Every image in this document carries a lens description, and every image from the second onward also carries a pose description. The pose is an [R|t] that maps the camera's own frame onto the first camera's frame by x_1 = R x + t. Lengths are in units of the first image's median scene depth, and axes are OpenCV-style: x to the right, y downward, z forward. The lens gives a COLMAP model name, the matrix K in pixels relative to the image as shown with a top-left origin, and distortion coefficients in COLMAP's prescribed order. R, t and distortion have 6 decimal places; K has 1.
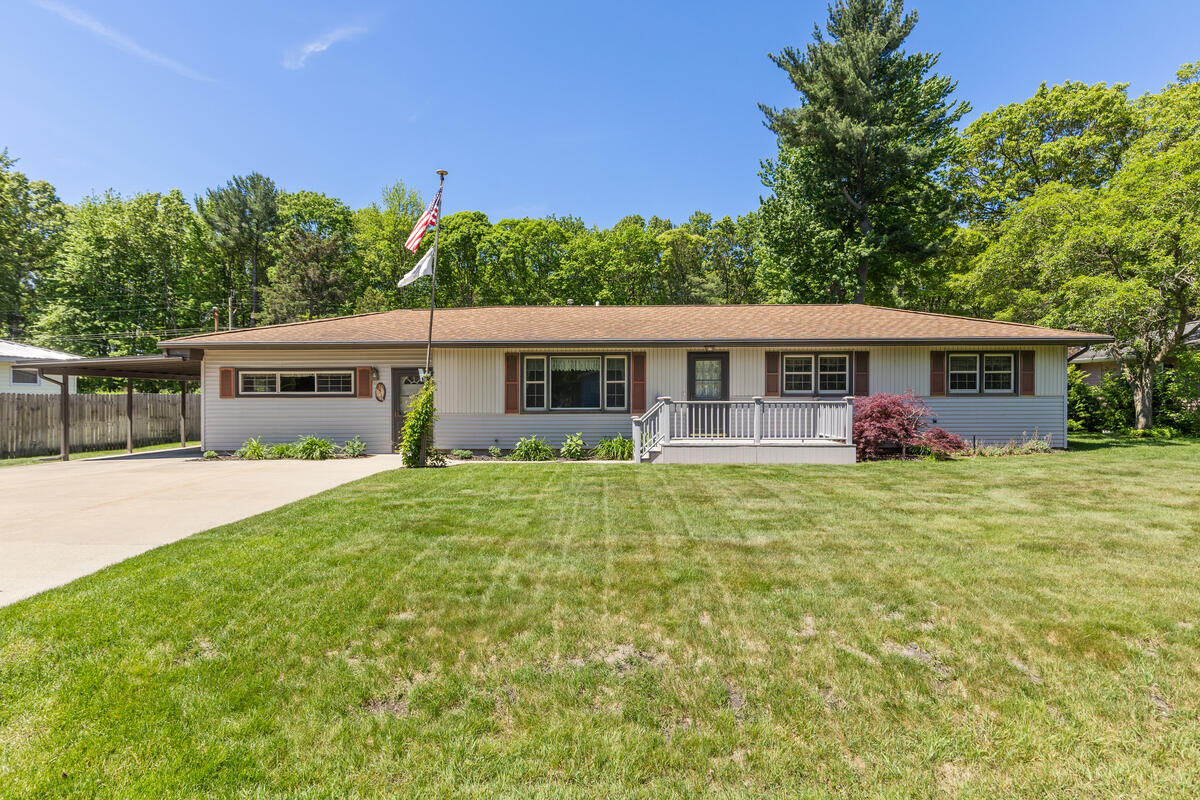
lens RADIAL K [[620.1, 0, 600.4], [0, 620.1, 401.3], [0, 0, 1]] dist [-0.013202, 0.000149]
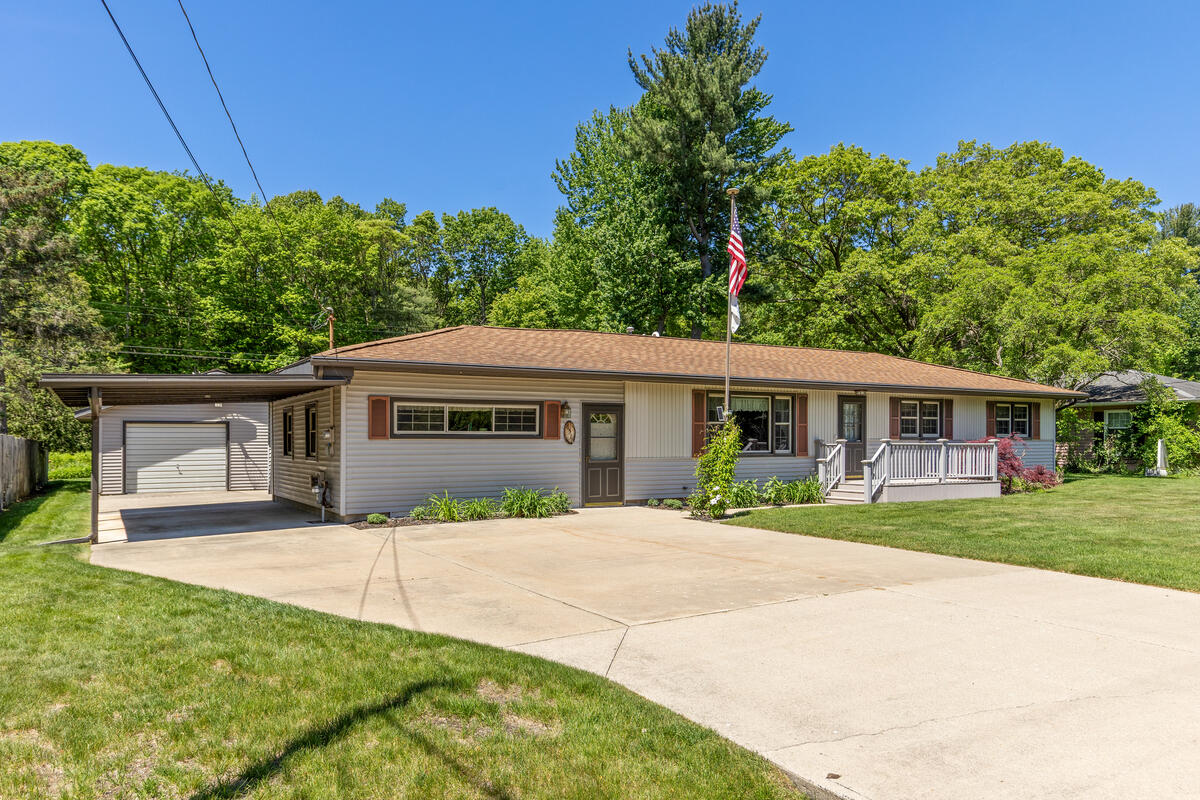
lens RADIAL K [[818.8, 0, 603.6], [0, 818.8, 442.9], [0, 0, 1]] dist [0.002569, 0.002978]
pose [[0.847980, 0.000461, 0.530028, -0.879578], [0.004099, 0.999964, -0.007429, 0.006904], [-0.530012, 0.008472, 0.847948, 0.073011]]
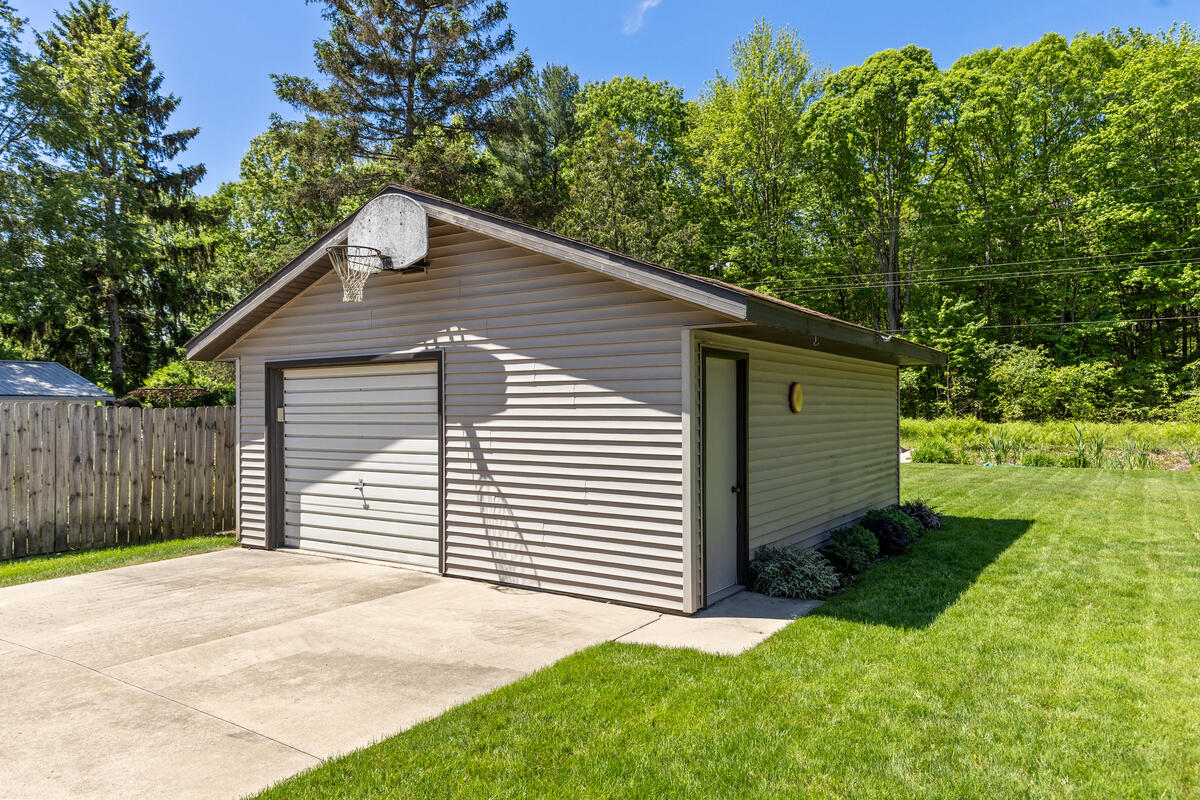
lens RADIAL K [[771.5, 0, 604.6], [0, 771.5, 412.3], [0, 0, 1]] dist [0.026768, -0.002053]
pose [[0.839313, 0.003770, -0.543635, -0.286496], [-0.002698, 0.999993, 0.002769, -0.015992], [0.543641, -0.000858, 0.839317, 1.549116]]
